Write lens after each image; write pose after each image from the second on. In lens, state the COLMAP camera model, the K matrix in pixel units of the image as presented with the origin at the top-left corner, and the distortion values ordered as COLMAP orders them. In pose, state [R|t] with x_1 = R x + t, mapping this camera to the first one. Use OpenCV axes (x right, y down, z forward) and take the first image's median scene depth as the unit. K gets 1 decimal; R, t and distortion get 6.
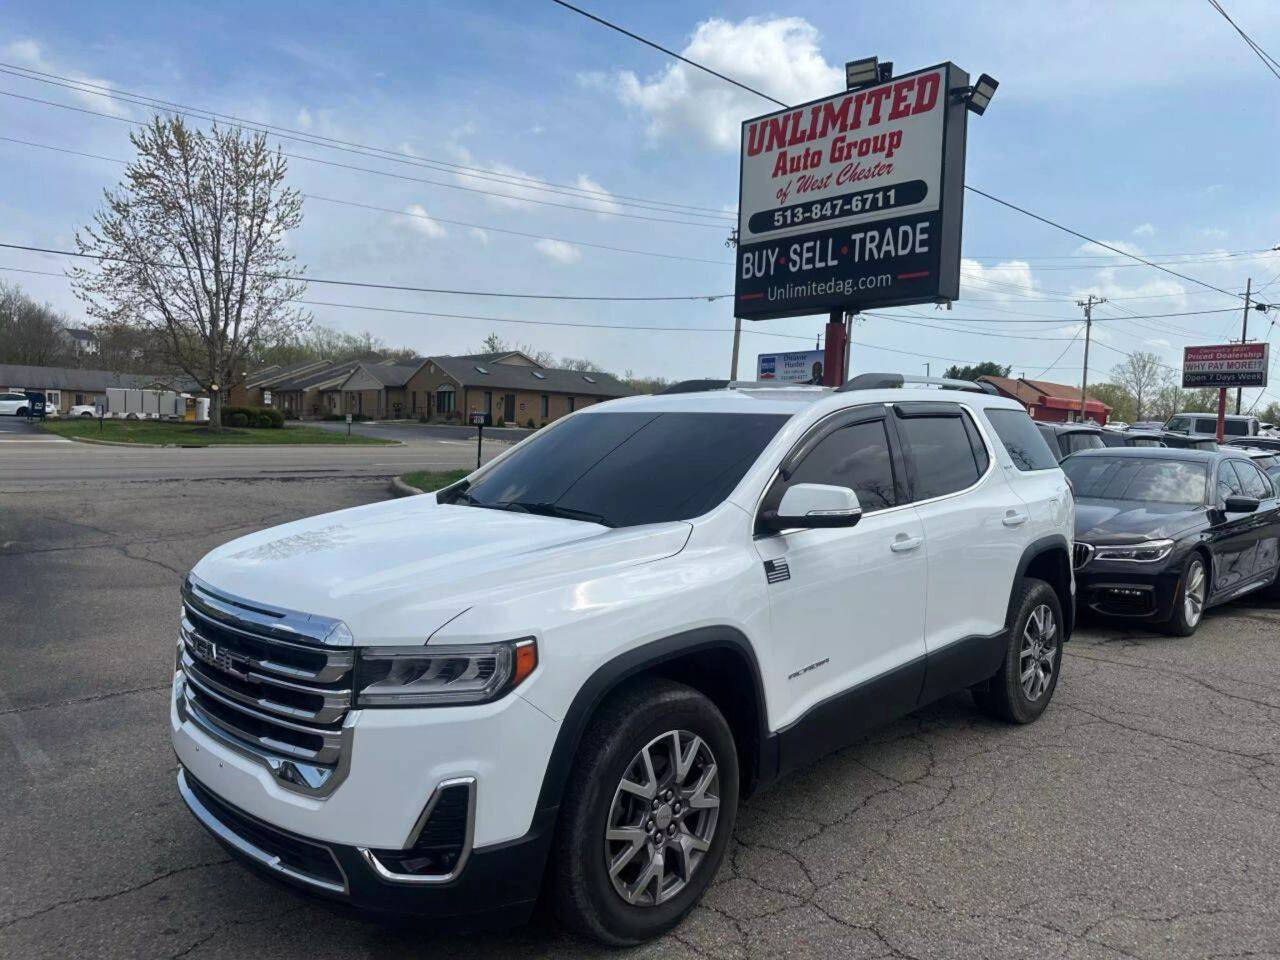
lens RADIAL K [[905.1, 0, 637.6], [0, 905.1, 483.3], [0, 0, 1]] dist [0.056816, -0.087318]
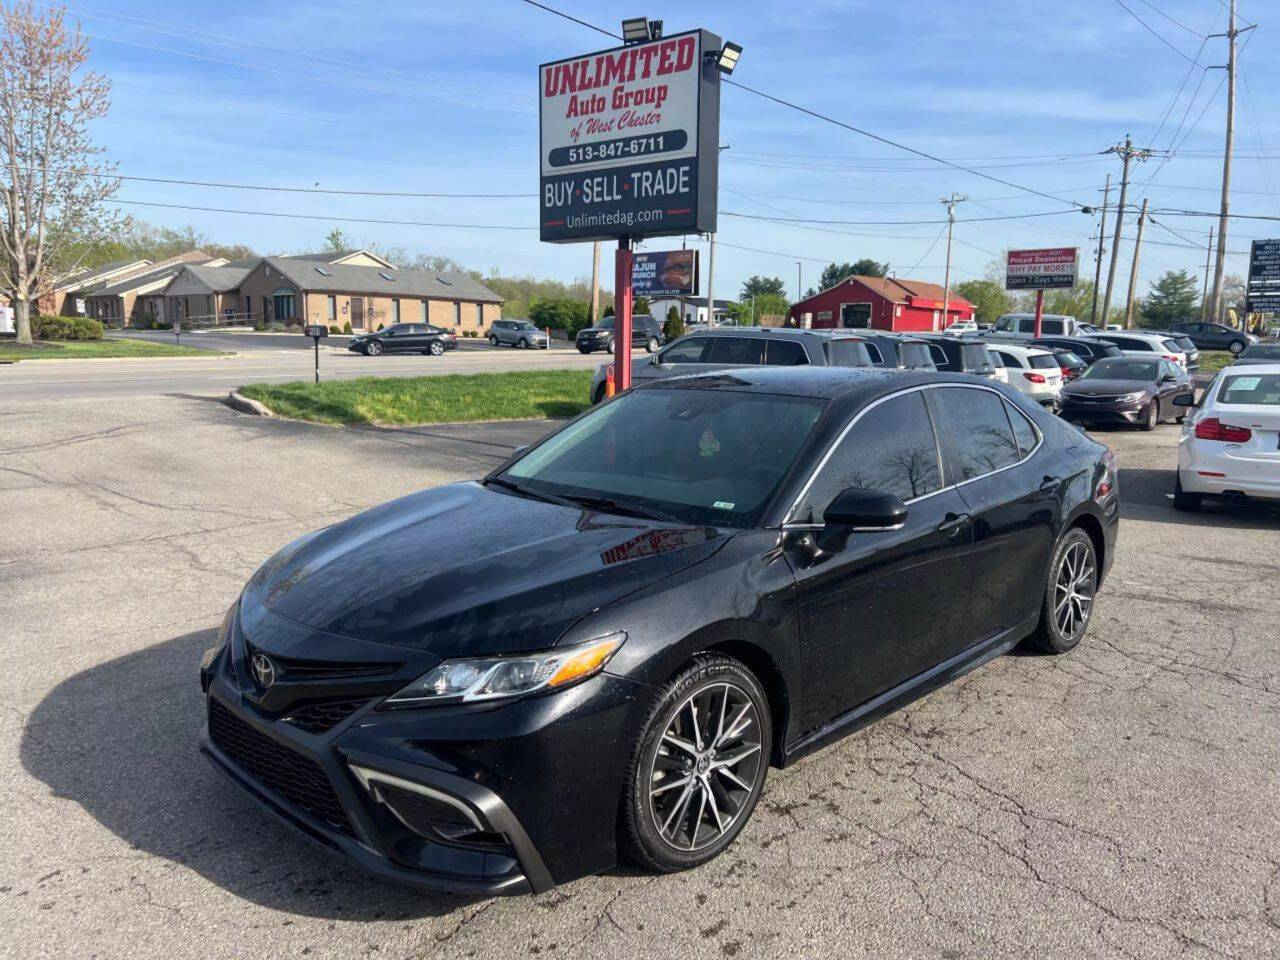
lens RADIAL K [[961.9, 0, 648.7], [0, 961.9, 484.3], [0, 0, 1]] dist [0.034612, -0.033287]
pose [[0.989517, -0.035663, 0.139942, 0.066991], [0.021965, 0.994921, 0.098230, 0.003270], [-0.142734, -0.094127, 0.985275, -0.255783]]
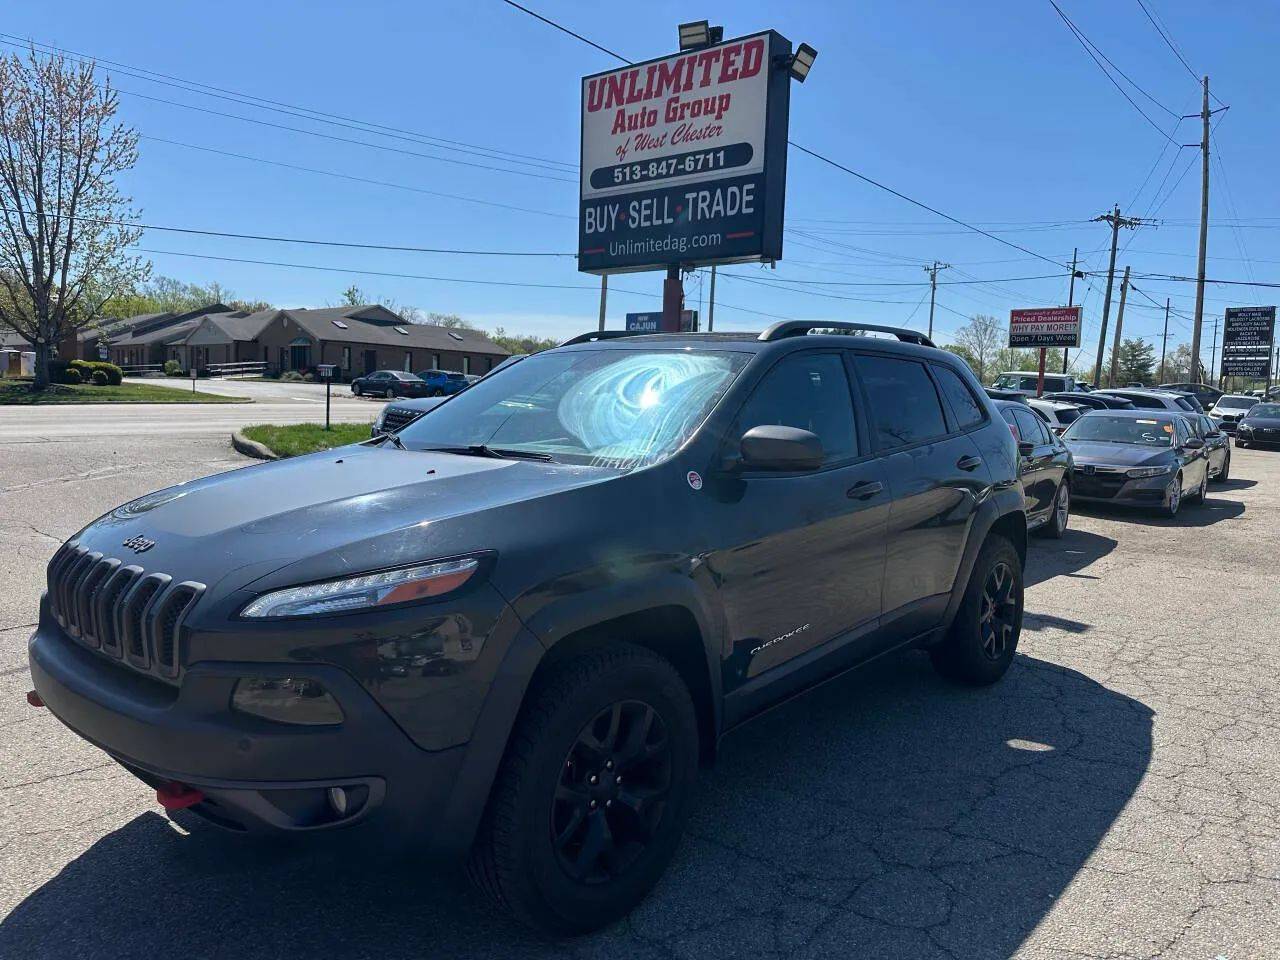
lens RADIAL K [[898.0, 0, 644.2], [0, 898.0, 483.6], [0, 0, 1]] dist [0.068686, -0.098387]
pose [[0.989203, -0.014124, 0.145867, 0.031009], [0.007389, 0.998886, 0.046617, 0.010499], [-0.146363, -0.045036, 0.988205, -0.032753]]
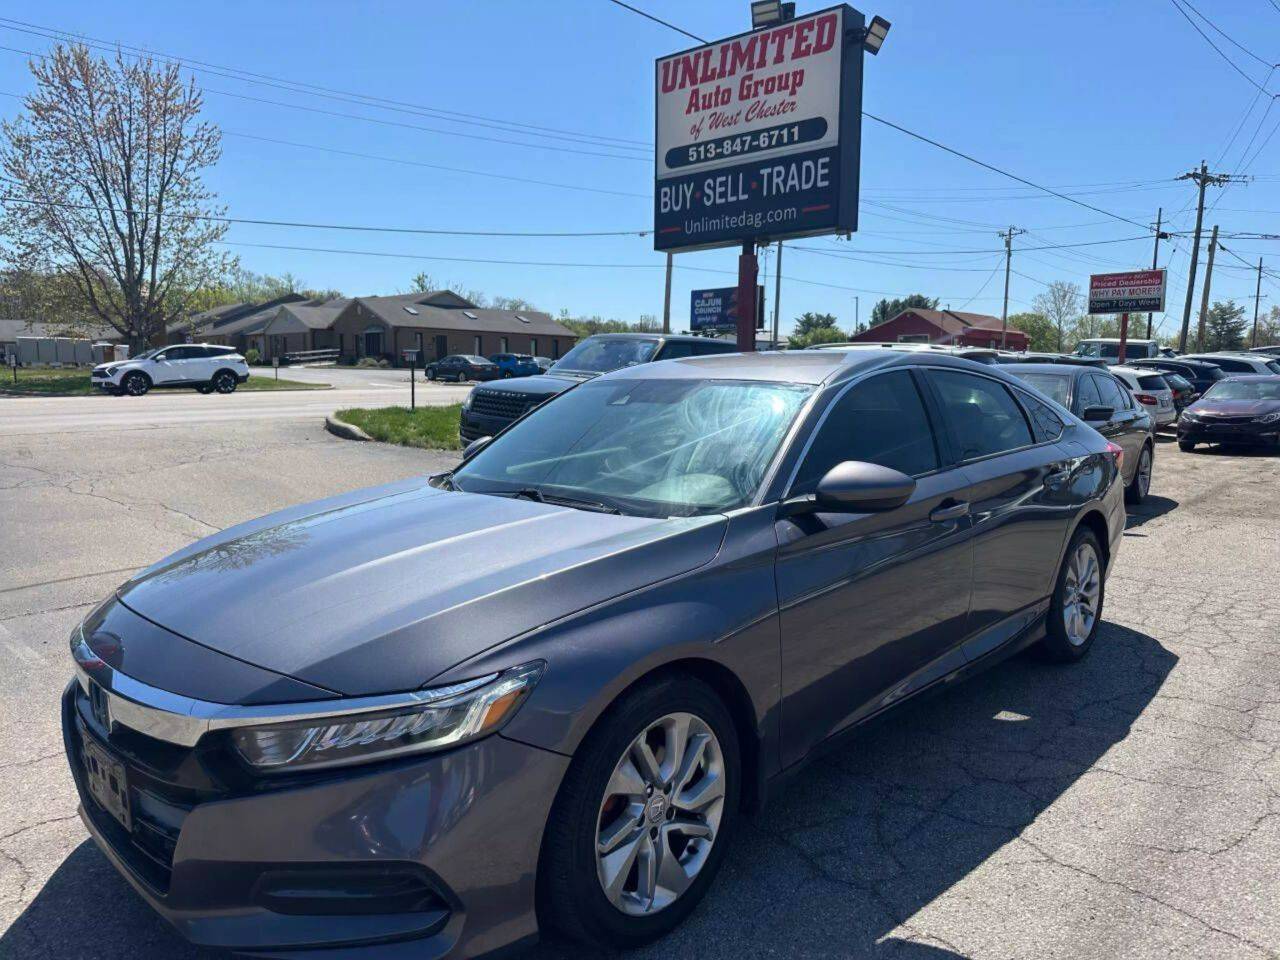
lens RADIAL K [[903.9, 0, 645.8], [0, 903.9, 488.4], [0, 0, 1]] dist [0.028170, -0.035242]
pose [[0.996723, -0.033171, 0.073783, 0.011079], [0.027739, 0.996912, 0.073462, 0.015964], [-0.075992, -0.071175, 0.994565, -0.067717]]
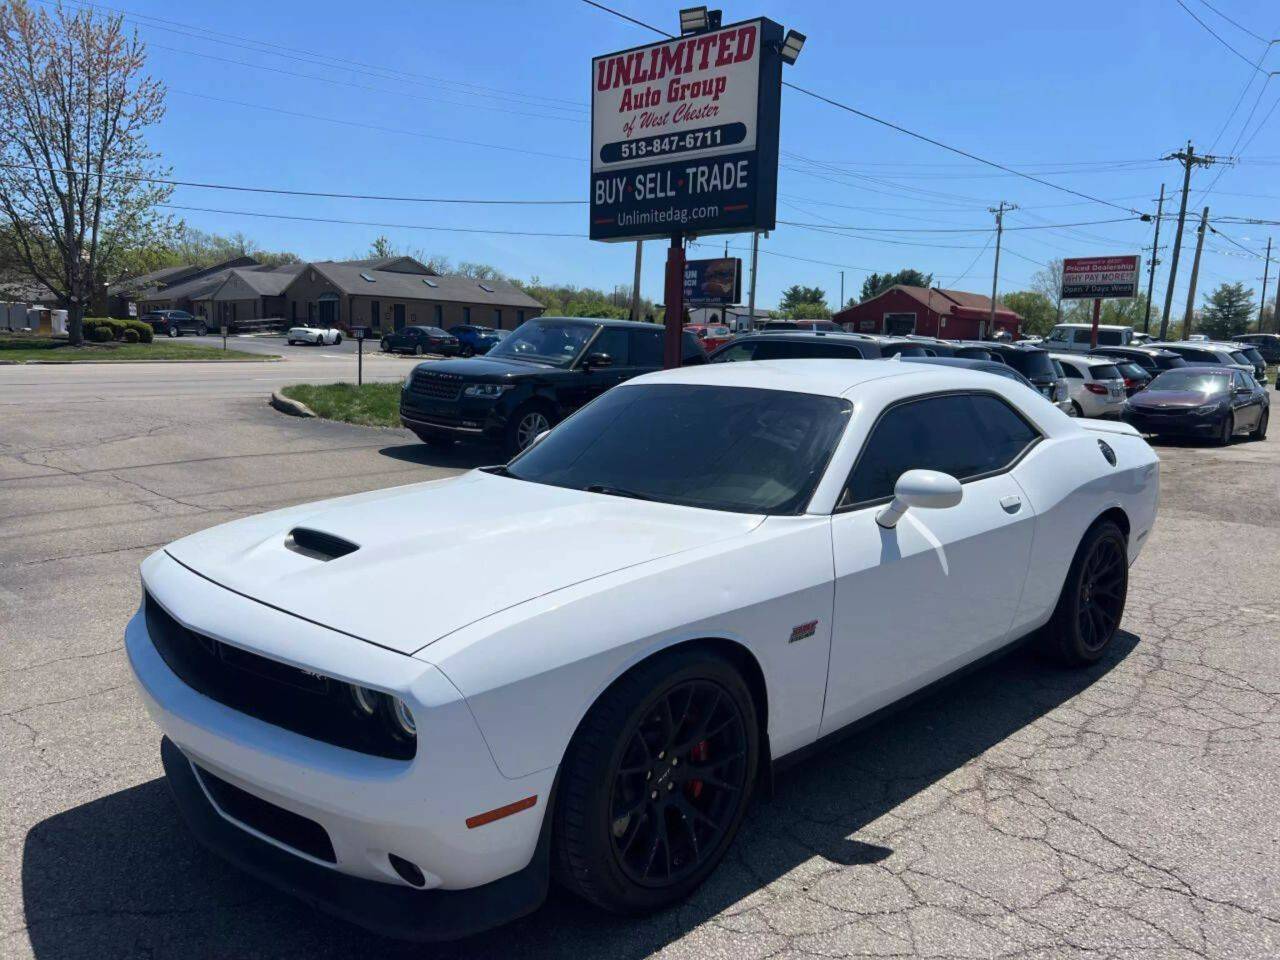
lens RADIAL K [[964.1, 0, 639.6], [0, 964.1, 481.5], [0, 0, 1]] dist [0.031910, -0.031474]
pose [[0.995416, -0.018024, 0.093924, 0.056631], [0.009983, 0.996297, 0.085393, 0.009264], [-0.095116, -0.084064, 0.991910, -0.205951]]
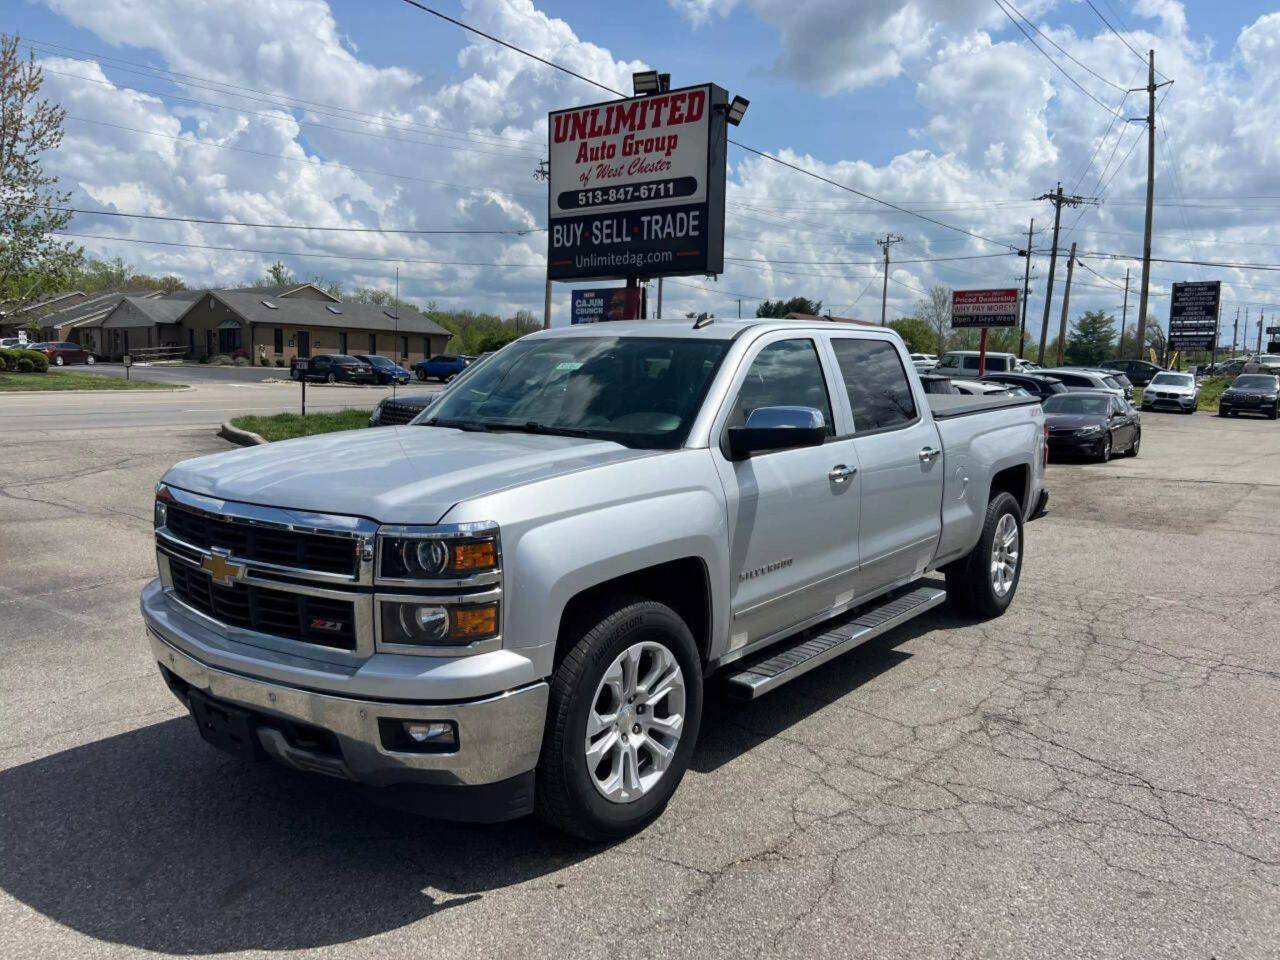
lens RADIAL K [[958.9, 0, 642.0], [0, 958.9, 486.8], [0, 0, 1]] dist [0.044206, -0.044974]
pose [[0.979539, -0.033537, 0.198442, -0.032305], [0.020596, 0.997546, 0.066921, 0.003483], [-0.200199, -0.061464, 0.977825, -0.283189]]
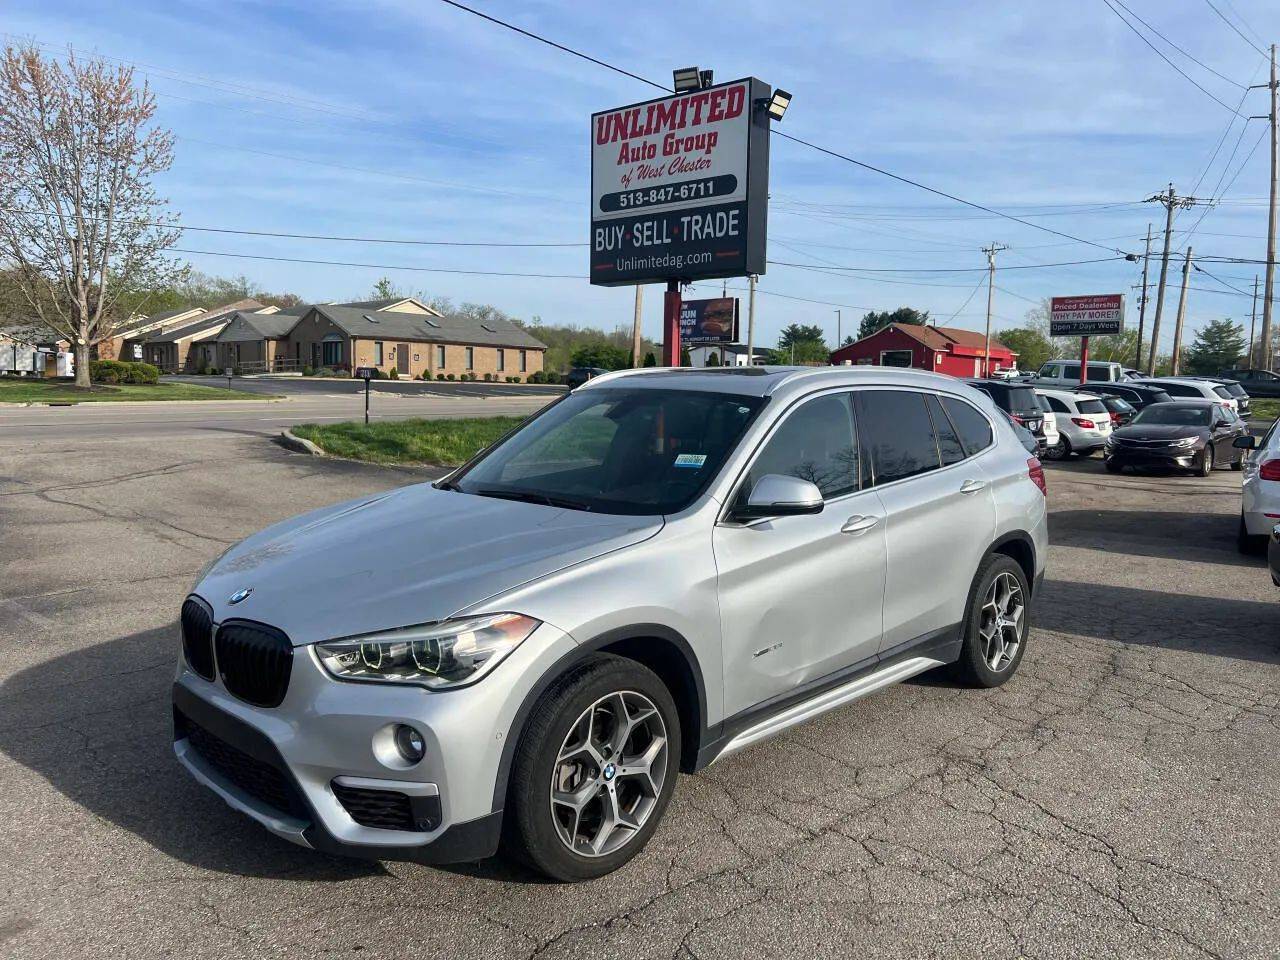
lens RADIAL K [[960.7, 0, 652.9], [0, 960.7, 477.0], [0, 0, 1]] dist [0.043898, -0.045062]
pose [[0.994048, -0.021403, 0.106818, 0.054926], [0.016983, 0.998968, 0.042118, 0.011682], [-0.107609, -0.040053, 0.993386, -0.252341]]
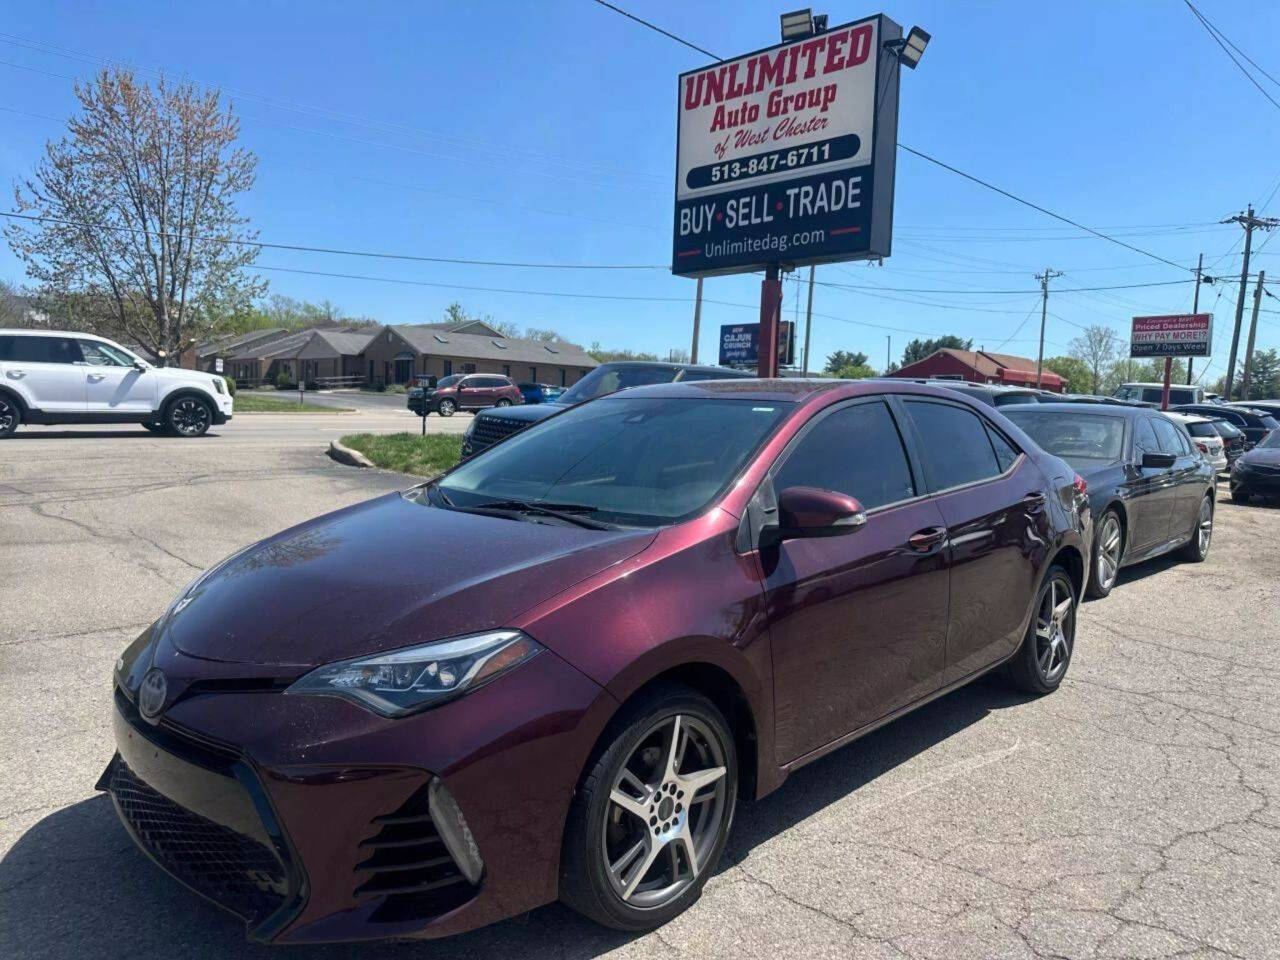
lens RADIAL K [[905.8, 0, 640.7], [0, 905.8, 481.9], [0, 0, 1]] dist [0.030866, -0.040185]
pose [[0.999199, -0.001269, 0.040008, 0.035033], [0.000101, 0.999574, 0.029183, 0.015668], [-0.040028, -0.029155, 0.998773, 0.007317]]
